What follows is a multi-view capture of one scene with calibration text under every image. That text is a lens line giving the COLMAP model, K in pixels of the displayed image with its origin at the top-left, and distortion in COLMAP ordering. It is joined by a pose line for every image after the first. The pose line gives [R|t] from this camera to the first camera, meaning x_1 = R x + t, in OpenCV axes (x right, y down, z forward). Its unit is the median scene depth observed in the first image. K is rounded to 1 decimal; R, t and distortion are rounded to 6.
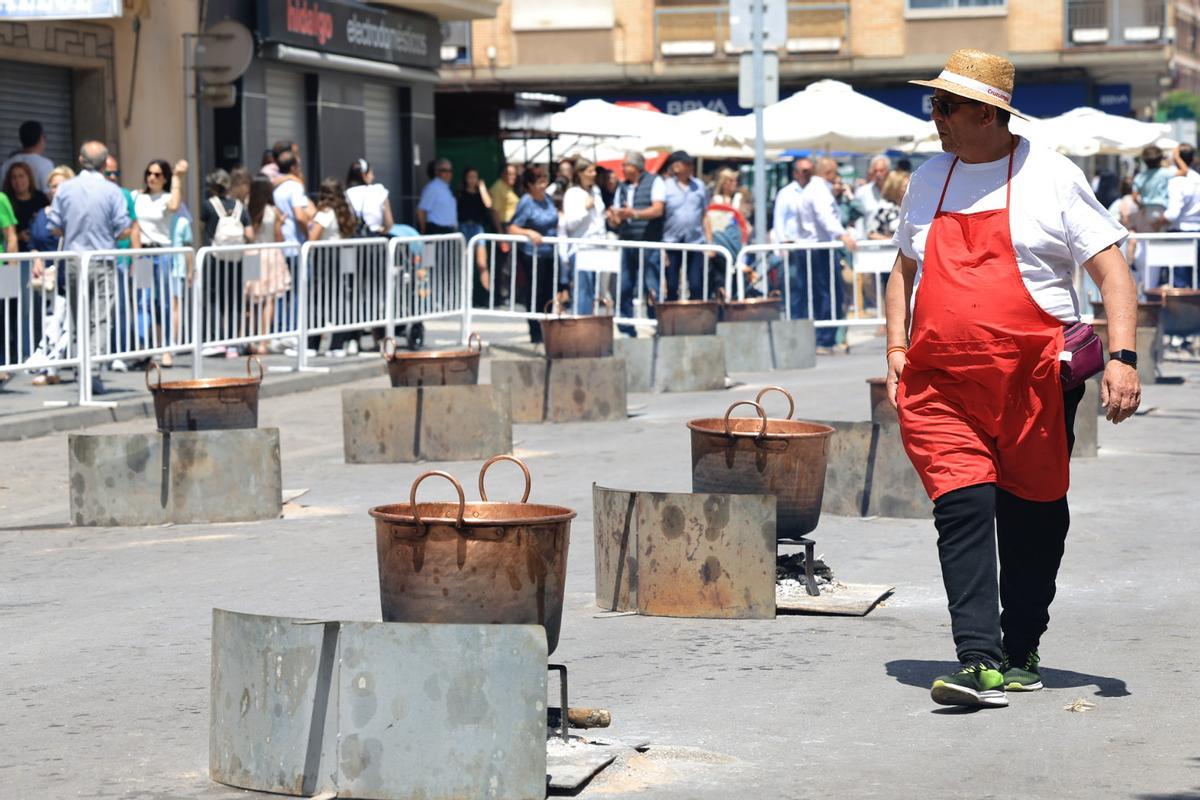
lens RADIAL K [[4157.7, 0, 600.0], [0, 4157.7, 400.0], [0, 0, 1]] dist [0.657653, -0.647037]
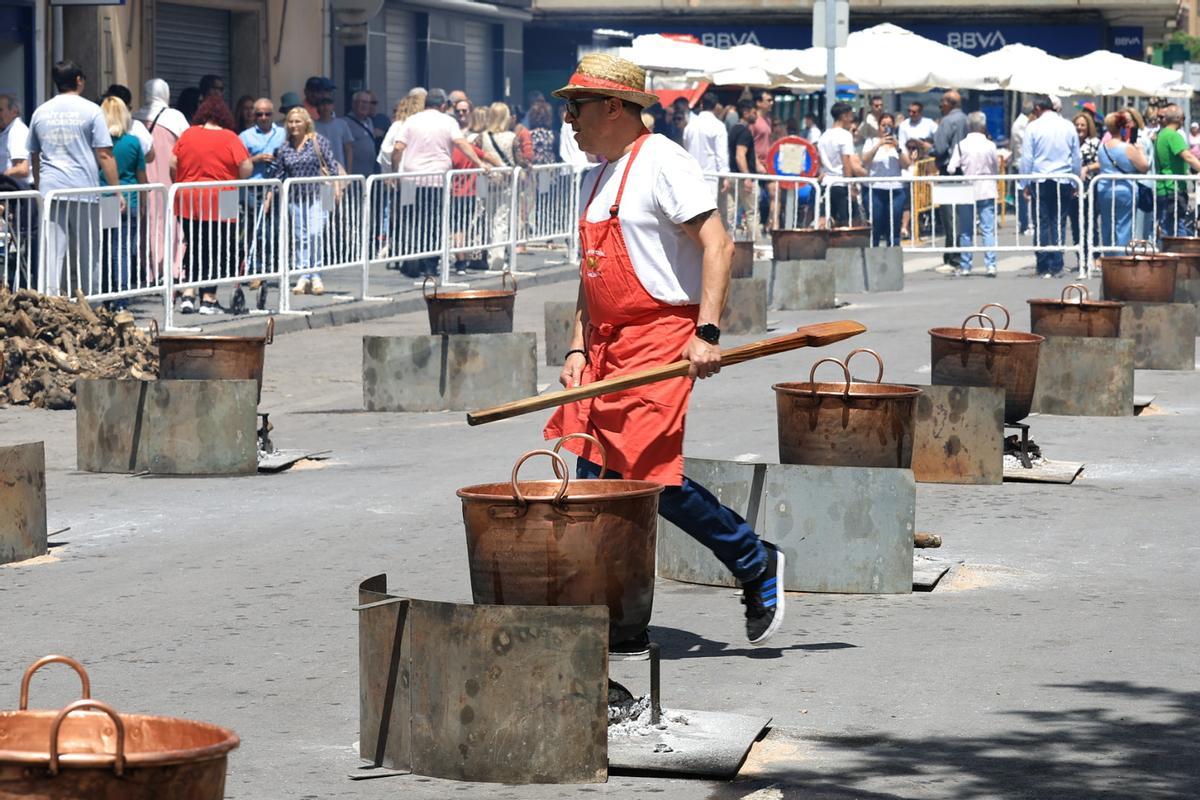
lens RADIAL K [[4285.3, 0, 600.0], [0, 4285.3, 400.0], [0, 0, 1]] dist [-0.040631, -1.113247]
pose [[0.999809, 0.015249, 0.012221, -0.071436], [-0.015466, 0.999721, 0.017877, 0.003629], [-0.011945, -0.018063, 0.999766, -0.227111]]
